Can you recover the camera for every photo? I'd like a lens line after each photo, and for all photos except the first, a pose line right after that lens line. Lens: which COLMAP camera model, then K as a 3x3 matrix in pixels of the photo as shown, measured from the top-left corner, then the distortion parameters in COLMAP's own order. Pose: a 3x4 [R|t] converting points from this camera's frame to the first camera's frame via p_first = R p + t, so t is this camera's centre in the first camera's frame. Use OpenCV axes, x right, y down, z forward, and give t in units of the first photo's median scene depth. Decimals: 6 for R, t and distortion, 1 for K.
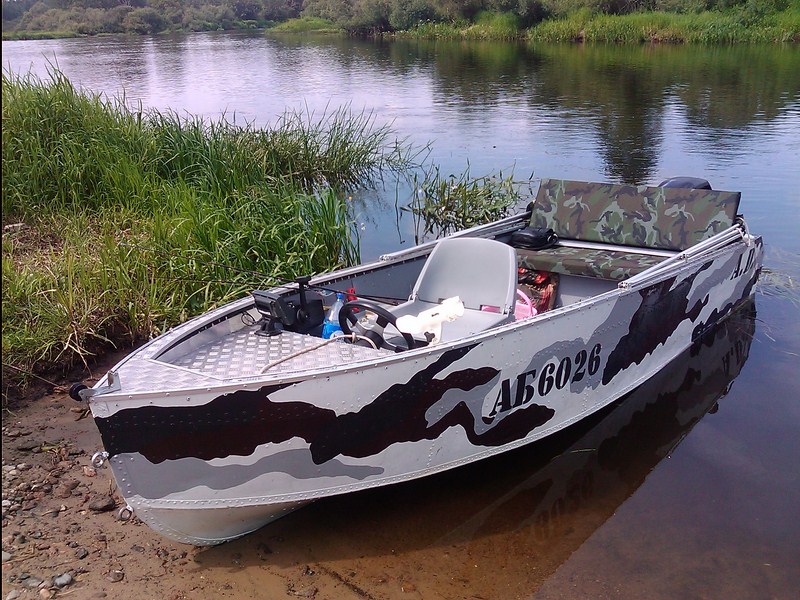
lens RADIAL K [[786.6, 0, 387.3], [0, 786.6, 301.2], [0, 0, 1]] dist [0.088534, -0.423329]
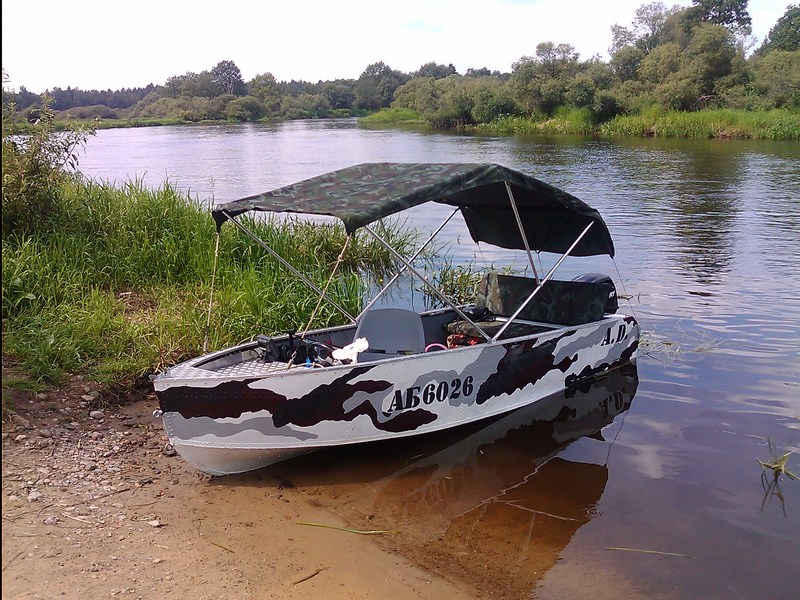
lens RADIAL K [[765.2, 0, 400.0], [0, 765.2, 300.0], [0, 0, 1]] dist [0.077158, -0.383171]
pose [[0.997375, 0.028300, -0.066655, 0.246054], [-0.035469, 0.993414, -0.108949, 0.082165], [0.063132, 0.111027, 0.991810, -0.609613]]
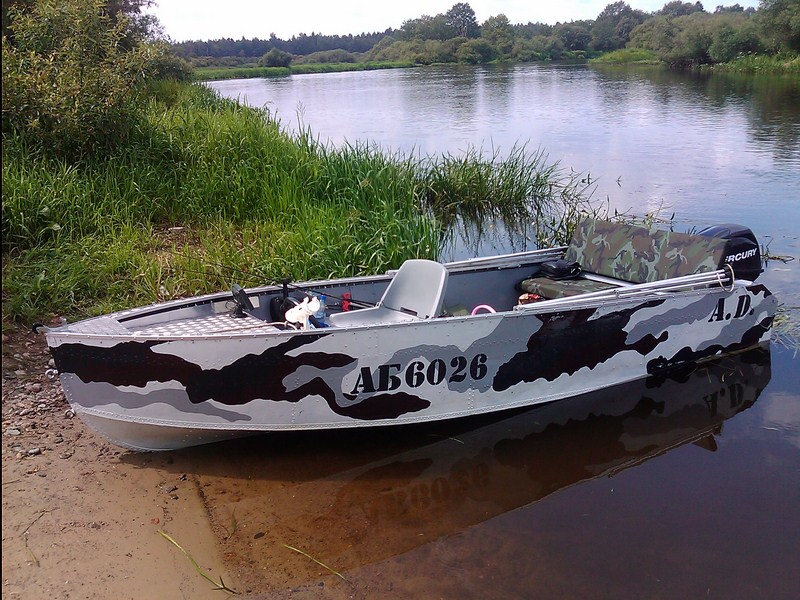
lens RADIAL K [[765.2, 0, 400.0], [0, 765.2, 300.0], [0, 0, 1]] dist [0.077158, -0.383171]
pose [[0.938234, 0.095136, -0.332666, 0.580451], [-0.105467, 0.994337, -0.013094, 0.000997], [0.329537, 0.047370, 0.942954, -0.156429]]
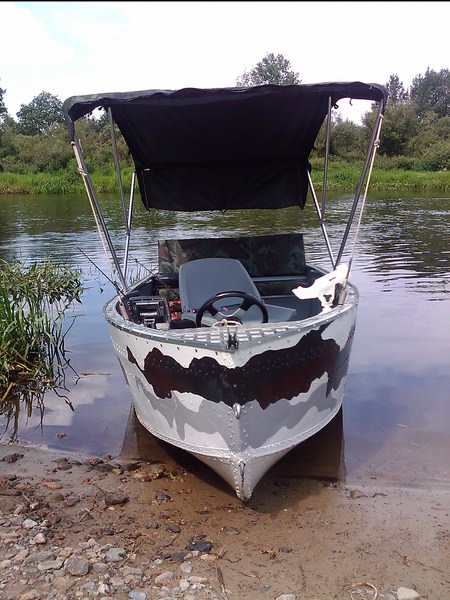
lens RADIAL K [[608.8, 0, 198.7], [0, 608.8, 299.0], [0, 0, 1]] dist [0.000166, -0.003854]
pose [[0.805012, -0.094544, 0.585676, -0.640641], [0.183339, 0.978542, -0.094037, 0.092591], [-0.564218, 0.183078, 0.805072, 0.274459]]
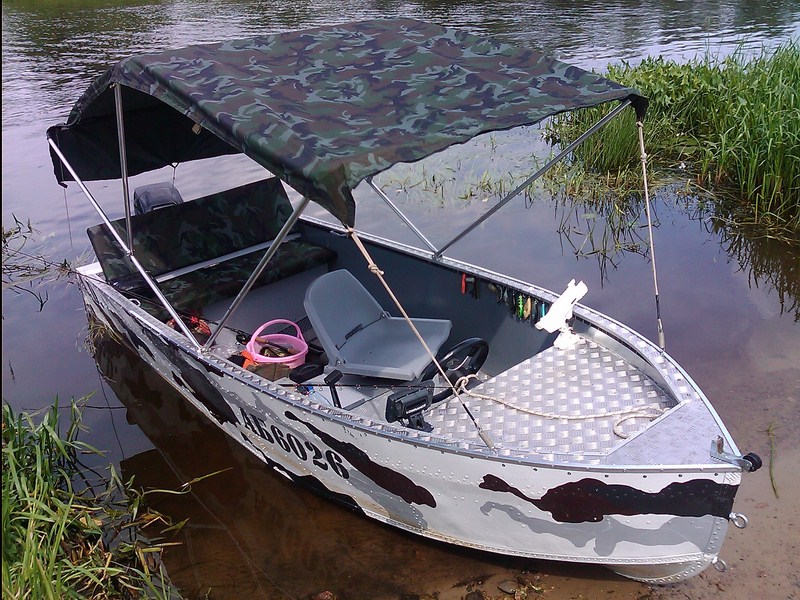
lens RADIAL K [[786.6, 0, 387.3], [0, 786.6, 301.2], [0, 0, 1]] dist [0.088534, -0.423329]
pose [[0.272612, -0.371360, 0.887567, -0.931842], [0.366678, 0.892986, 0.261004, -0.333563], [-0.889511, 0.254299, 0.379608, 0.697318]]
